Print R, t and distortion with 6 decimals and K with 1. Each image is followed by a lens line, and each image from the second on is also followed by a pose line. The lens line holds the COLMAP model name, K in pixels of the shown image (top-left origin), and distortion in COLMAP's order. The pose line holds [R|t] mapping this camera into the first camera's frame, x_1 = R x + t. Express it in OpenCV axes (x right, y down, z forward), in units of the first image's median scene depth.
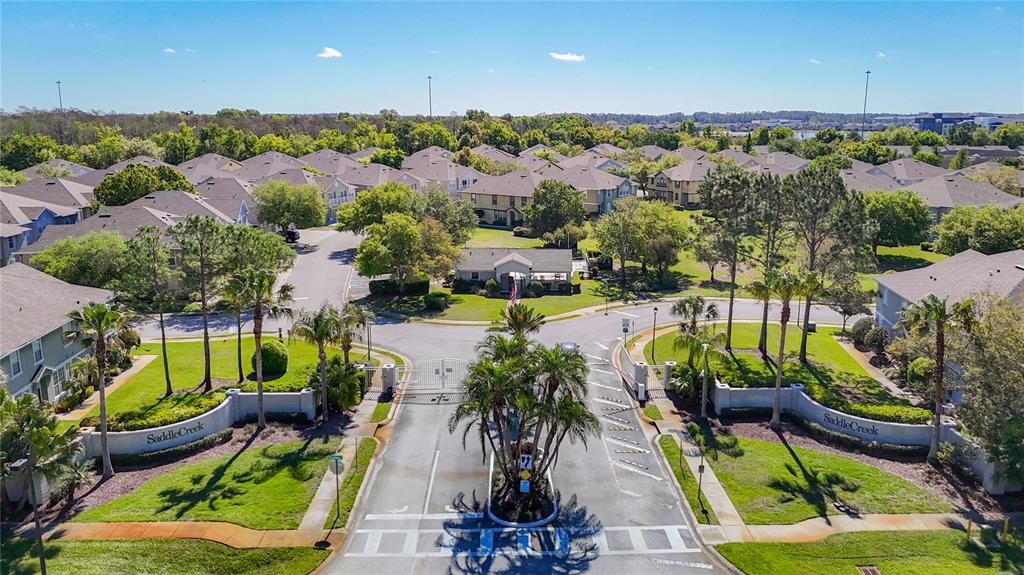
lens RADIAL K [[746.5, 0, 512.8], [0, 746.5, 287.1], [0, 0, 1]] dist [0.016062, 0.005269]
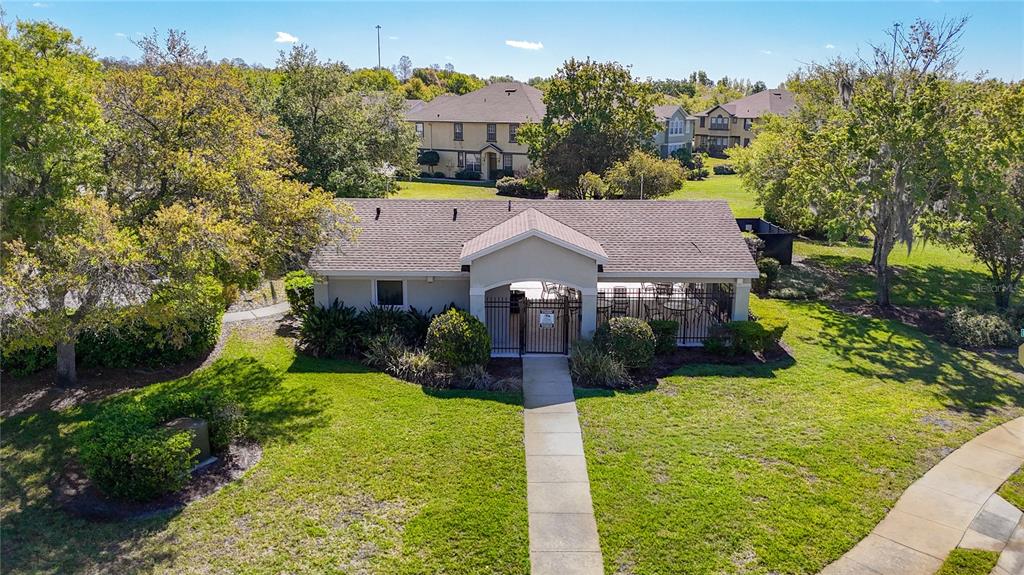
lens RADIAL K [[746.5, 0, 511.0], [0, 746.5, 285.5], [0, 0, 1]] dist [0.016062, 0.005269]
pose [[0.998897, -0.005756, 0.046610, -0.014865], [0.005091, 0.999884, 0.014387, -0.016908], [-0.046687, -0.014134, 0.998810, 0.562646]]
